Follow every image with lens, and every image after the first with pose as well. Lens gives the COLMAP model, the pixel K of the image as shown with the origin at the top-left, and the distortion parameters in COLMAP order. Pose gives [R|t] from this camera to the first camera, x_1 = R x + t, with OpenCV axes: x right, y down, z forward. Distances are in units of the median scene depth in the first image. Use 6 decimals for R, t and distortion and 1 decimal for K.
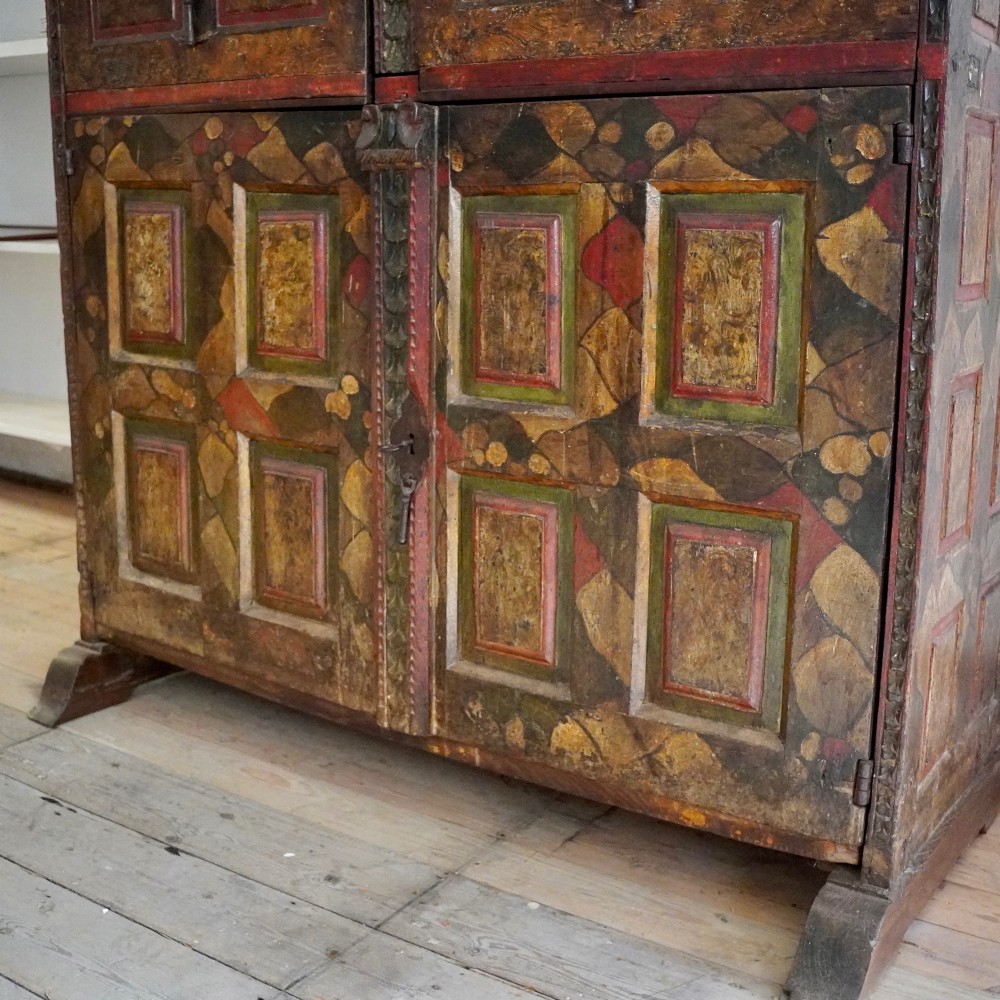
lens RADIAL K [[1353.9, 0, 479.2], [0, 1353.9, 497.4], [0, 0, 1]] dist [-0.188207, 0.279176]
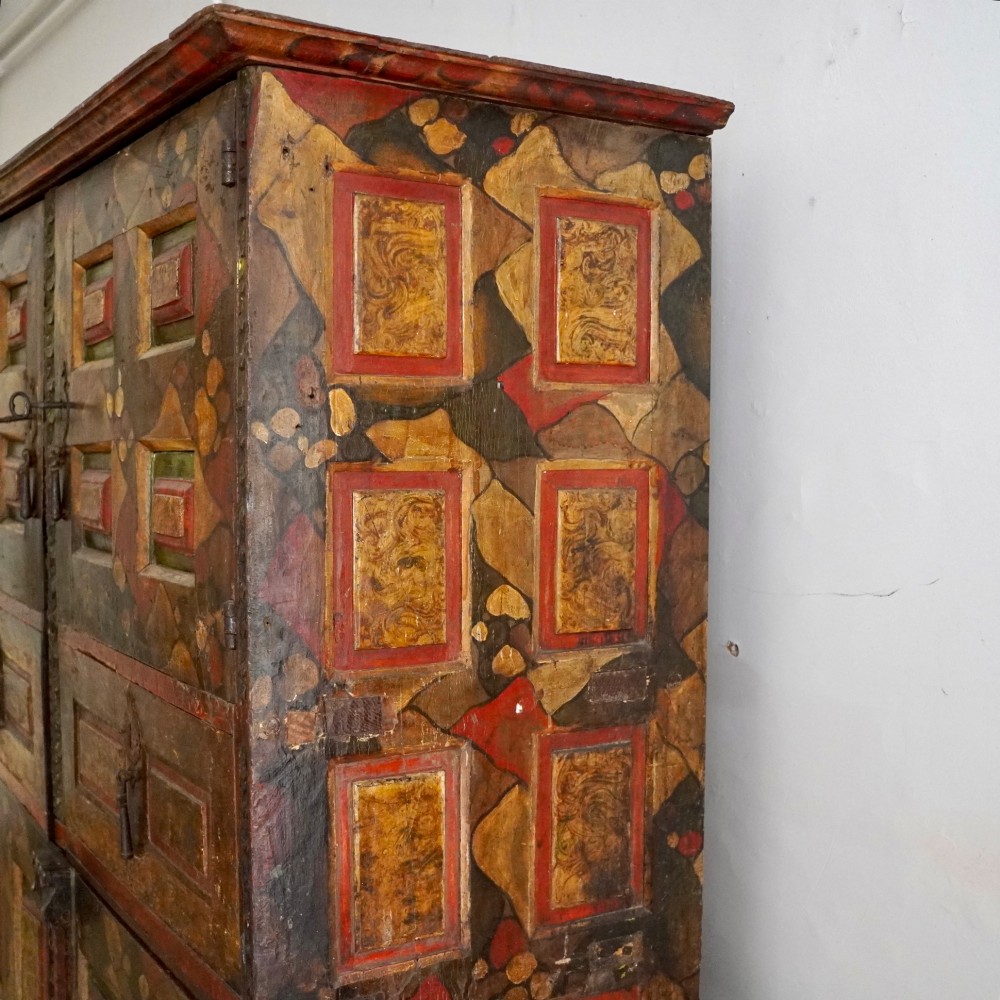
lens RADIAL K [[1353.9, 0, 479.2], [0, 1353.9, 497.4], [0, 0, 1]] dist [-0.188207, 0.279176]
pose [[0.922357, 0.020246, -0.385807, 0.640096], [-0.085485, 0.984568, -0.152702, -0.436858], [0.376762, 0.173826, 0.909854, 0.119235]]
